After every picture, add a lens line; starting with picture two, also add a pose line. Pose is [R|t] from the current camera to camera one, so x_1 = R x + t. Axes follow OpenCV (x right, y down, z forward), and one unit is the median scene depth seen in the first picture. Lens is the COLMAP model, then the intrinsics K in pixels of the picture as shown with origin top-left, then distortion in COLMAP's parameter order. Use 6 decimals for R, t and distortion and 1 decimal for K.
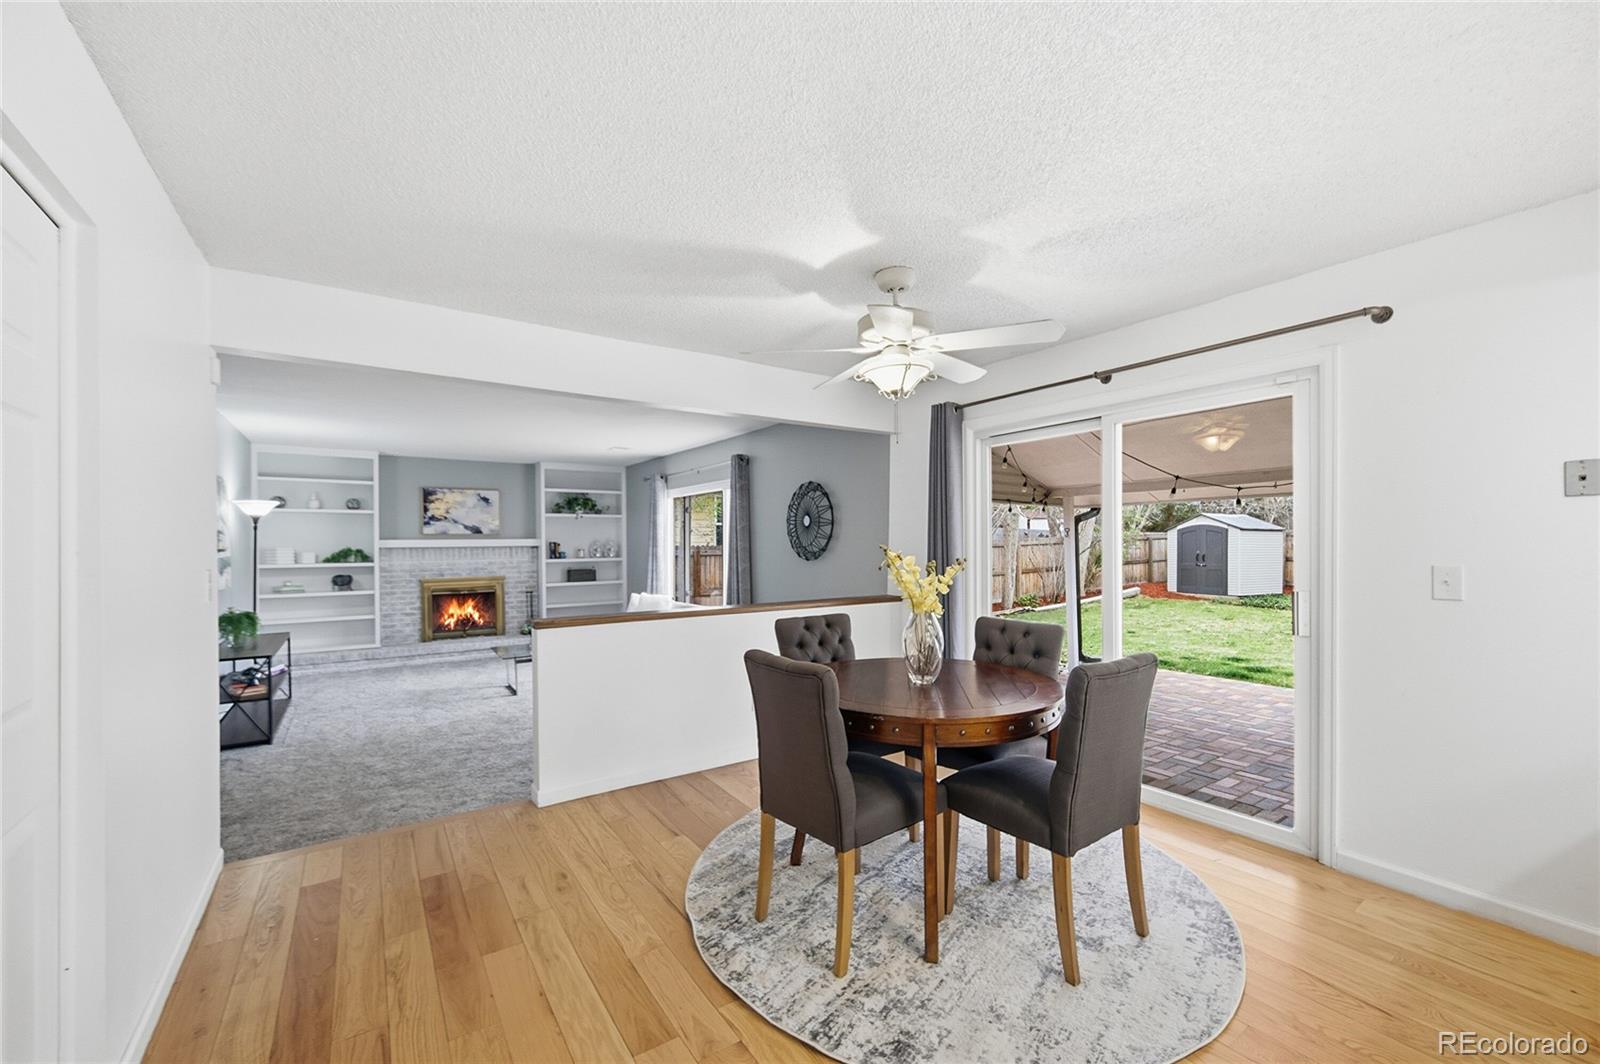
lens RADIAL K [[636.2, 0, 807.3], [0, 636.2, 546.1], [0, 0, 1]] dist [-0.018504, -0.000438]
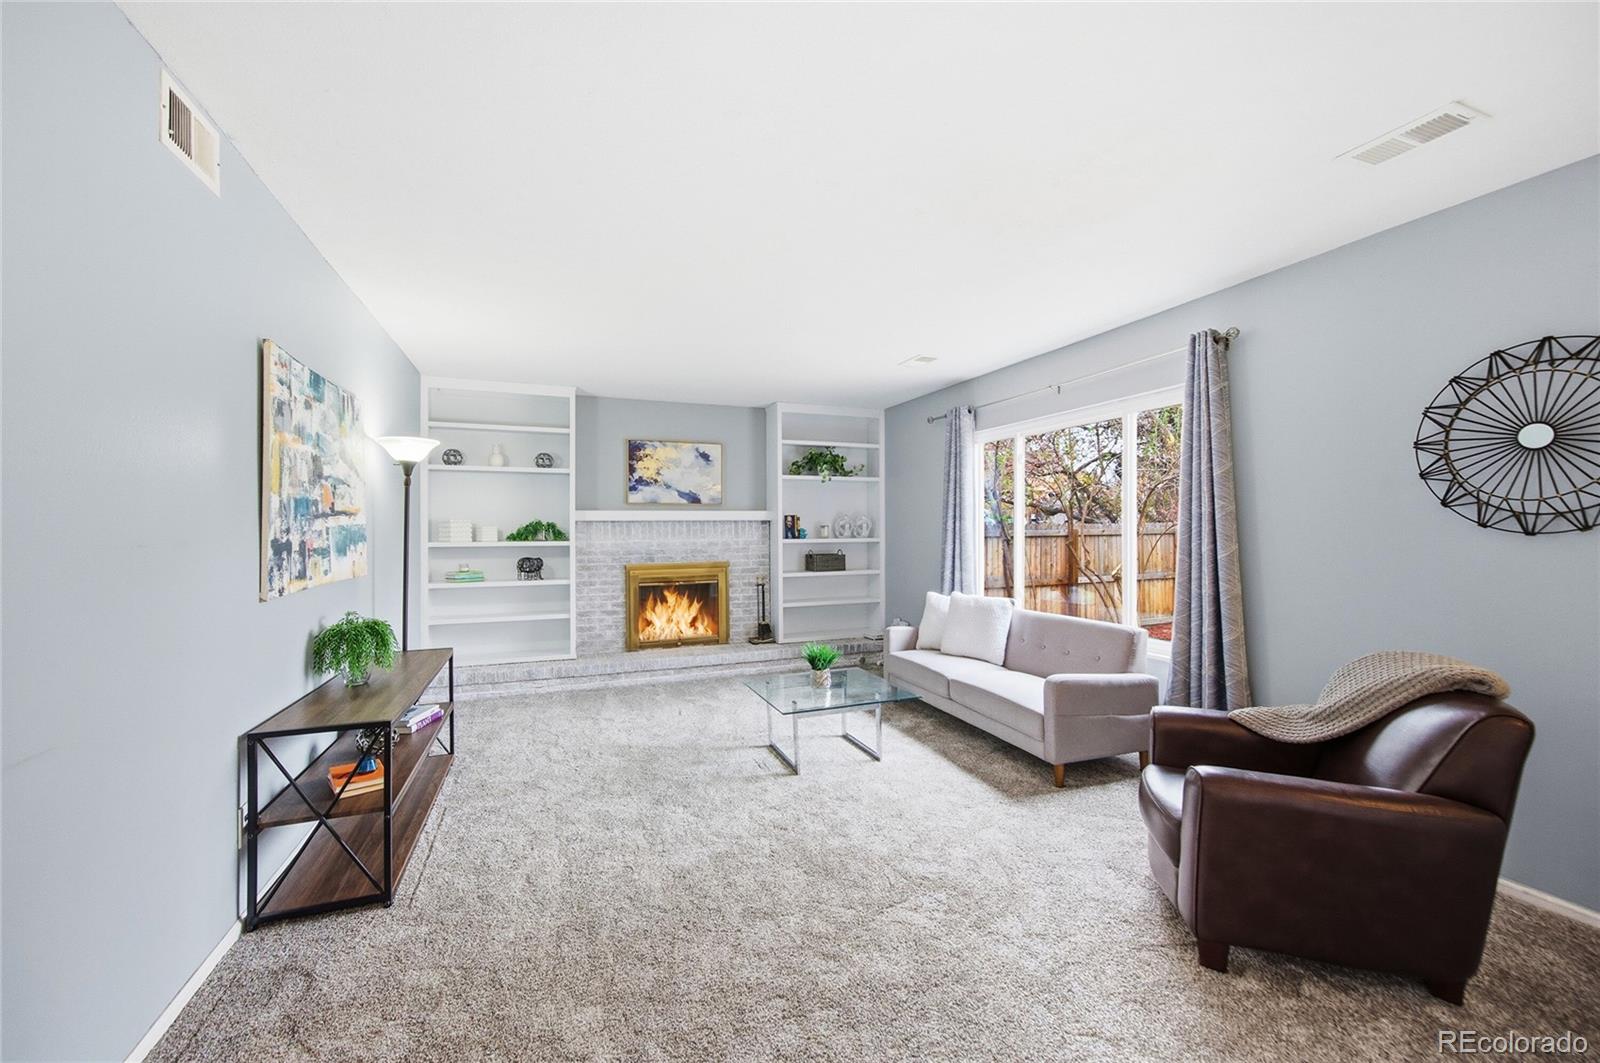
lens RADIAL K [[636.2, 0, 797.3], [0, 636.2, 527.0], [0, 0, 1]] dist [-0.018504, -0.000438]
pose [[0.969813, 0.000914, -0.243848, -0.241513], [-0.003325, 0.999950, -0.009479, 0.015160], [0.243827, 0.010003, 0.969767, 0.337654]]
